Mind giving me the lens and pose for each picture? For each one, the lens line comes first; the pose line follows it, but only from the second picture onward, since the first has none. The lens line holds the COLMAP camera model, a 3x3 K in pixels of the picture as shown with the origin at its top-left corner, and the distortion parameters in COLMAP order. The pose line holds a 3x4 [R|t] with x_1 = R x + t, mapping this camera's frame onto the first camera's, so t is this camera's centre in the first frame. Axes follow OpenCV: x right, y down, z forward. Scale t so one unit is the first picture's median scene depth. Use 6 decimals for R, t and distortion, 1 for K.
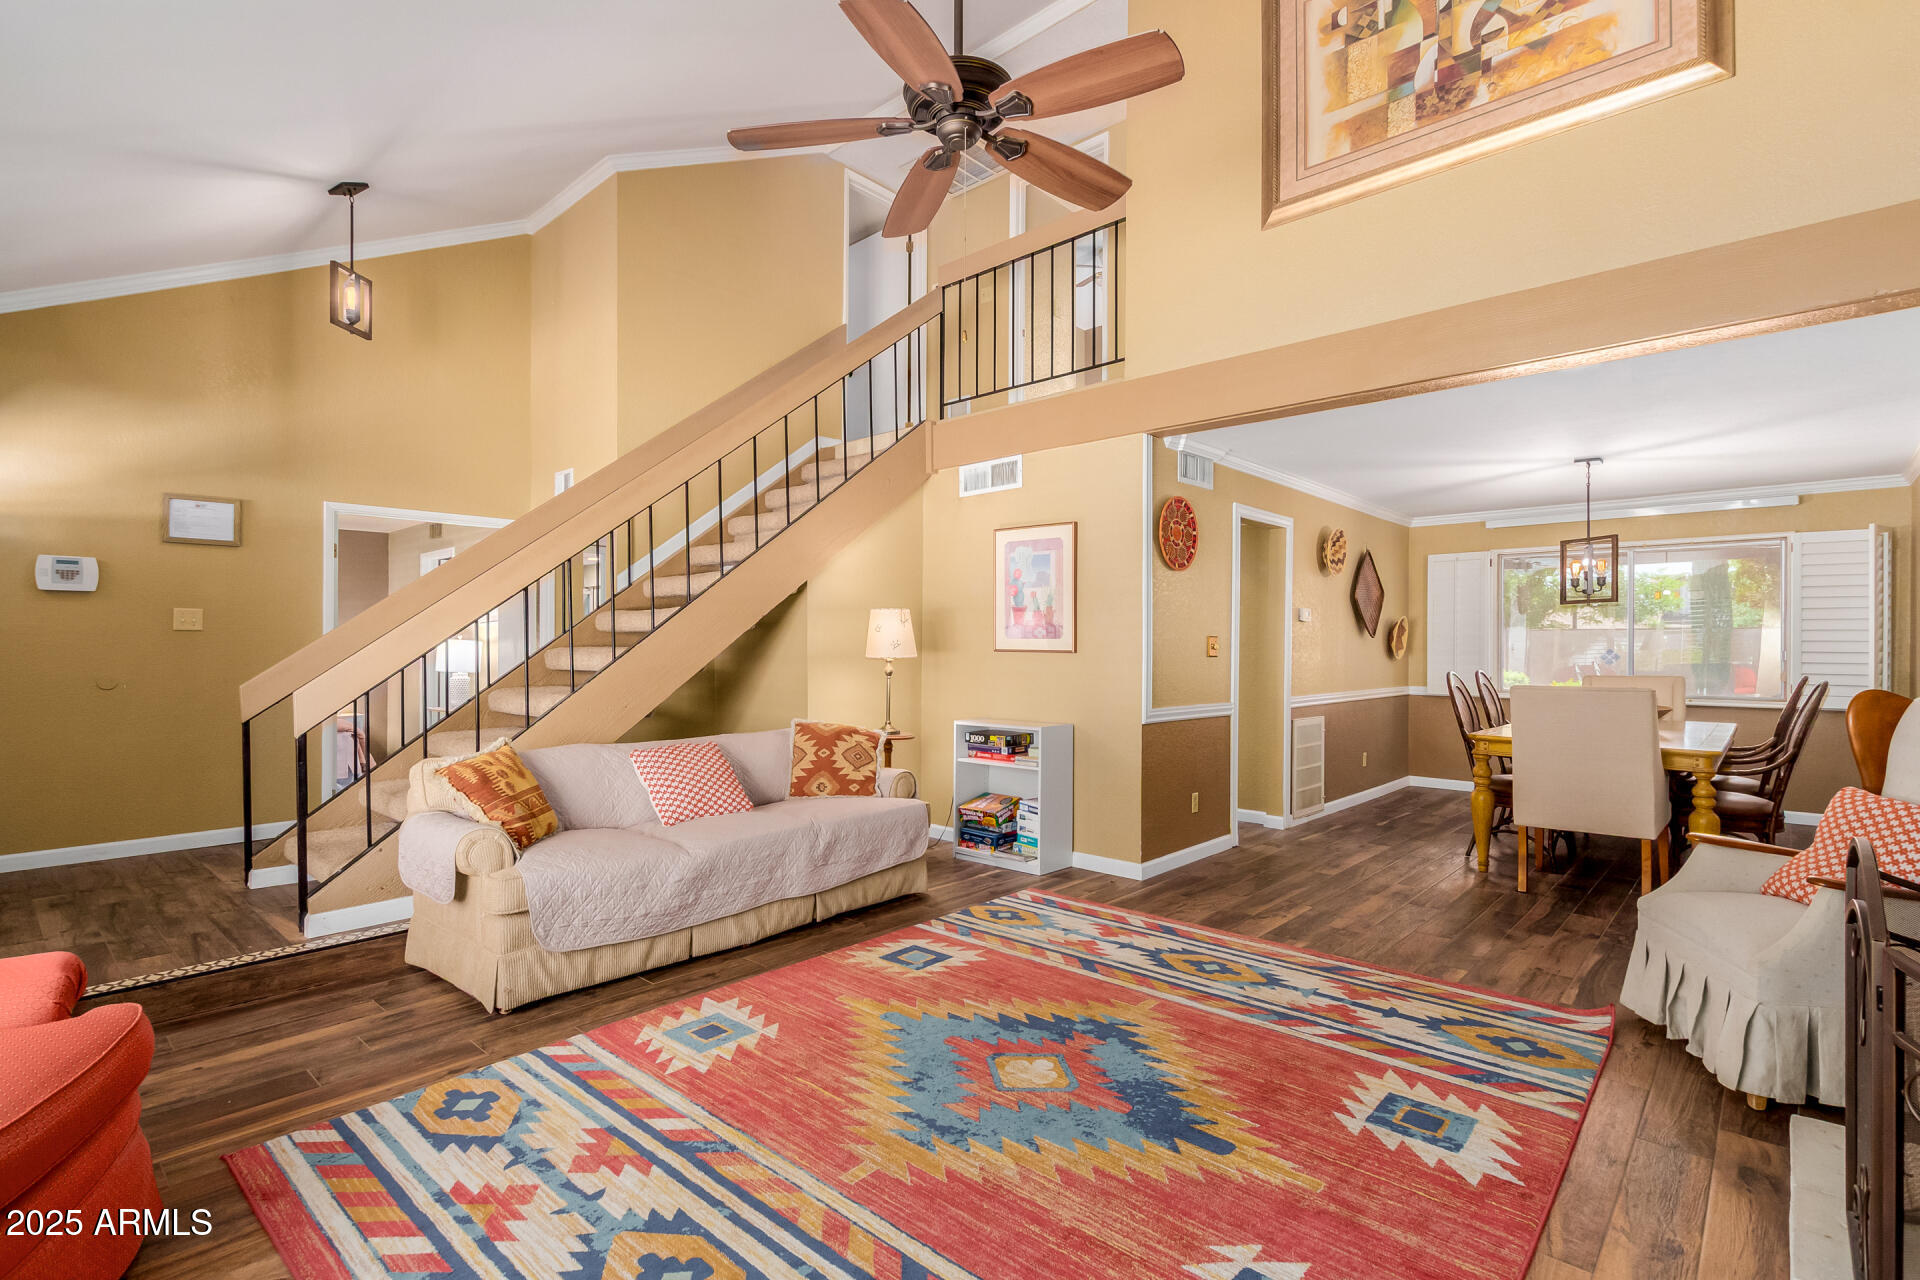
lens RADIAL K [[897.1, 0, 946.5], [0, 897.1, 646.3], [0, 0, 1]] dist [0.001988, -0.000488]
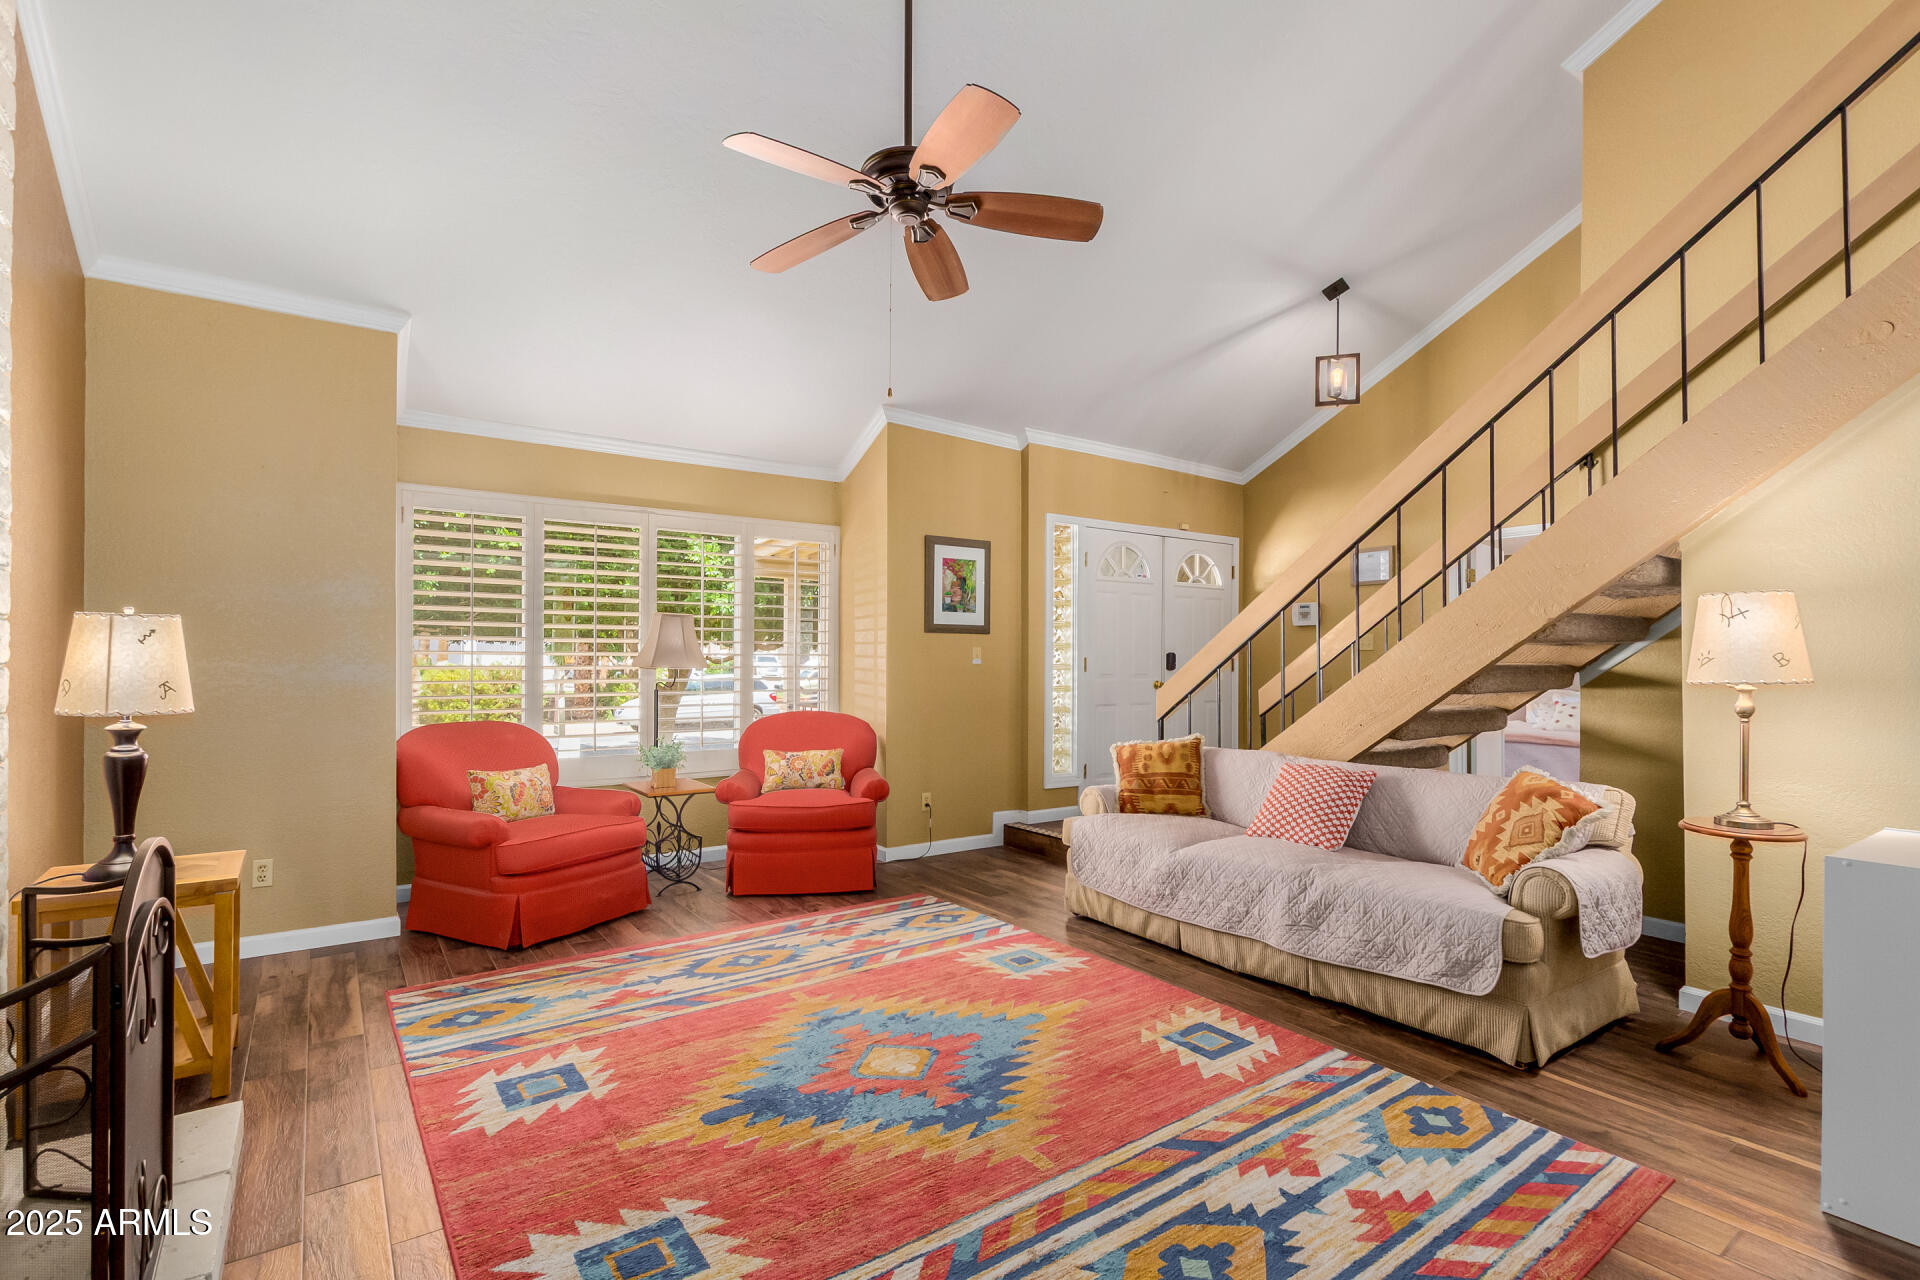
lens RADIAL K [[897.1, 0, 946.5], [0, 897.1, 646.3], [0, 0, 1]] dist [0.001988, -0.000488]
pose [[-0.211165, -0.016942, -0.977304, 0.971212], [-0.004641, 0.999856, -0.016330, 0.001856], [0.977439, 0.001088, -0.211213, 1.109016]]
